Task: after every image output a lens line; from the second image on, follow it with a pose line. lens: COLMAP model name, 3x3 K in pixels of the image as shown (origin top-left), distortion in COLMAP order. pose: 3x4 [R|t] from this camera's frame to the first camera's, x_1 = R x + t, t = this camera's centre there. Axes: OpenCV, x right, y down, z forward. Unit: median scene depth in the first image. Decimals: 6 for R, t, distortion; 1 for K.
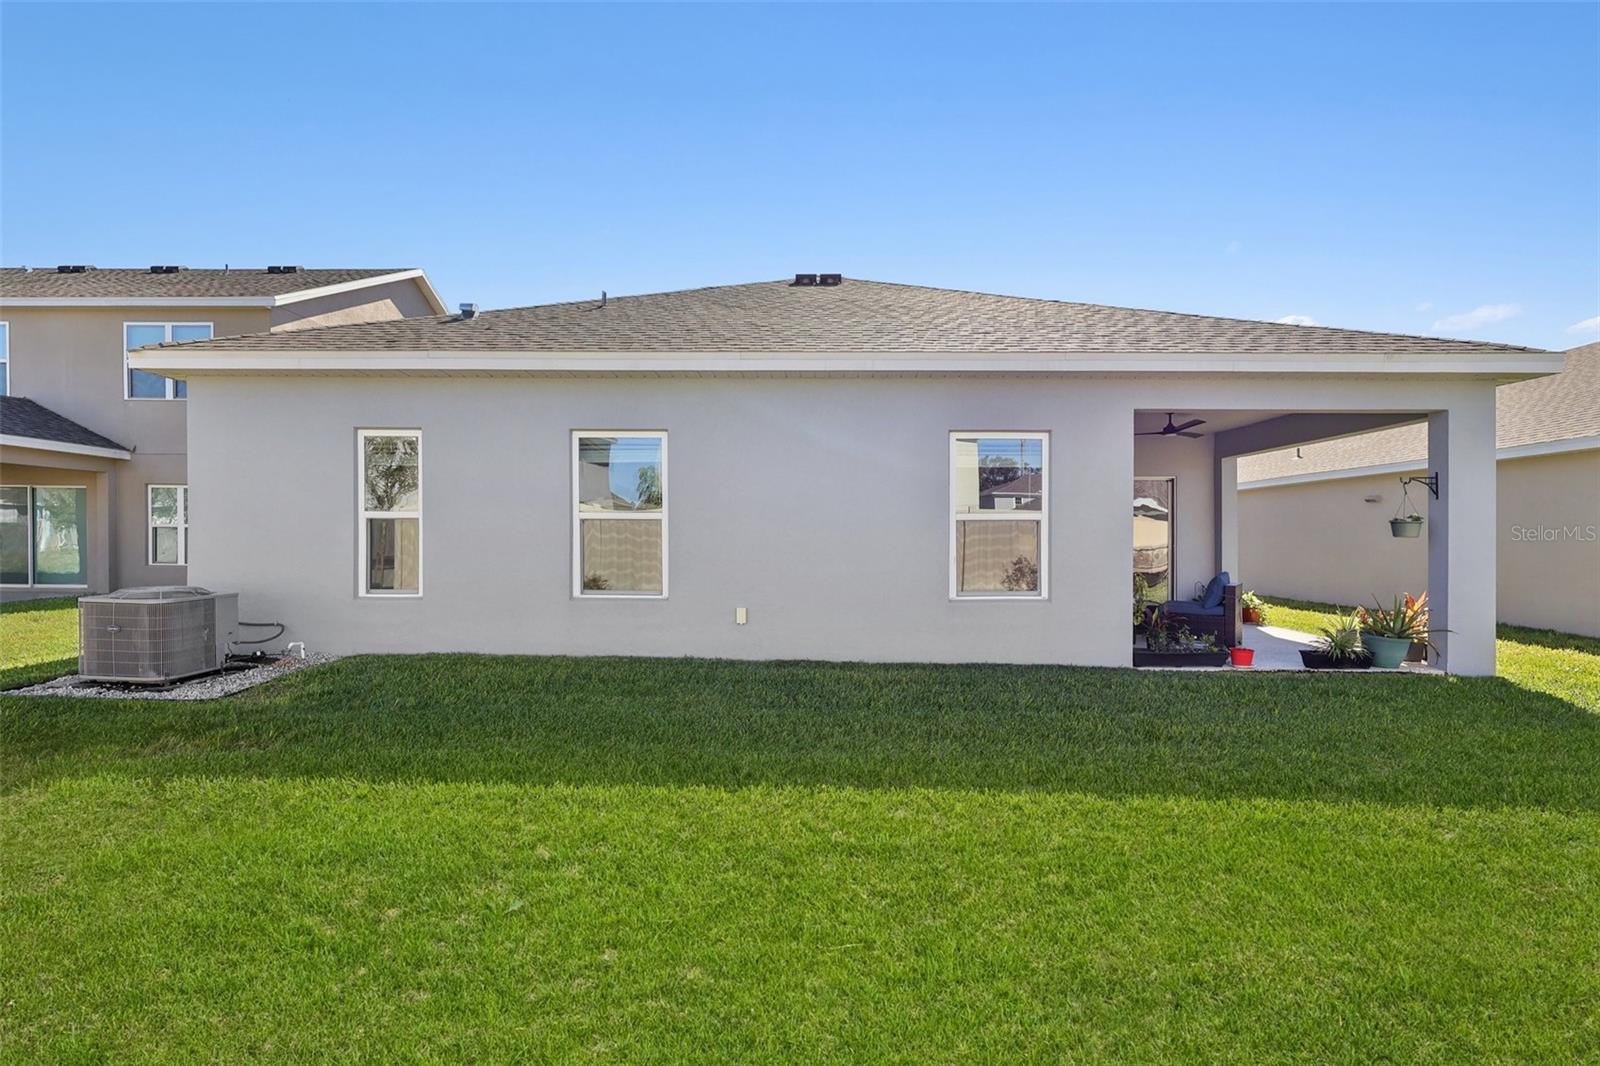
lens RADIAL K [[738.7, 0, 800.0], [0, 738.7, 533.0], [0, 0, 1]] dist [-0.000090, -0.000032]
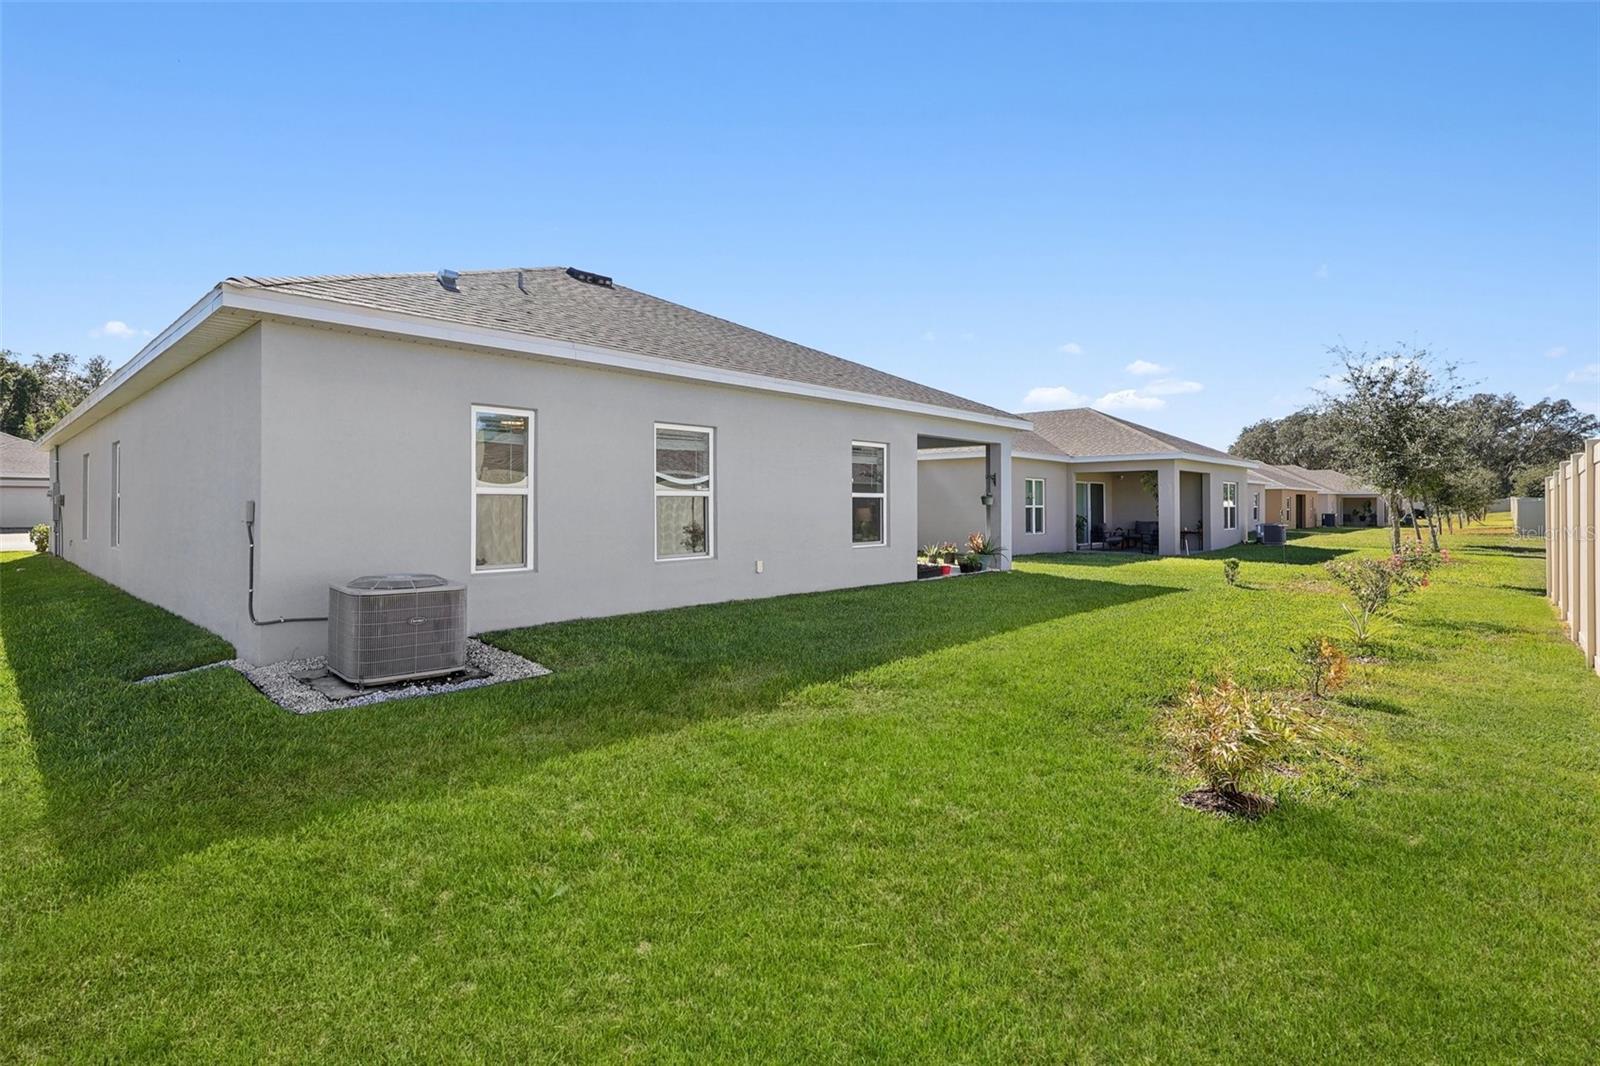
lens RADIAL K [[738.7, 0, 800.0], [0, 738.7, 533.0], [0, 0, 1]] dist [-0.000090, -0.000032]
pose [[0.684233, -0.036004, 0.728374, -1.002479], [0.010510, 0.999164, 0.039516, -0.003354], [-0.729188, -0.019382, 0.684039, -0.002076]]
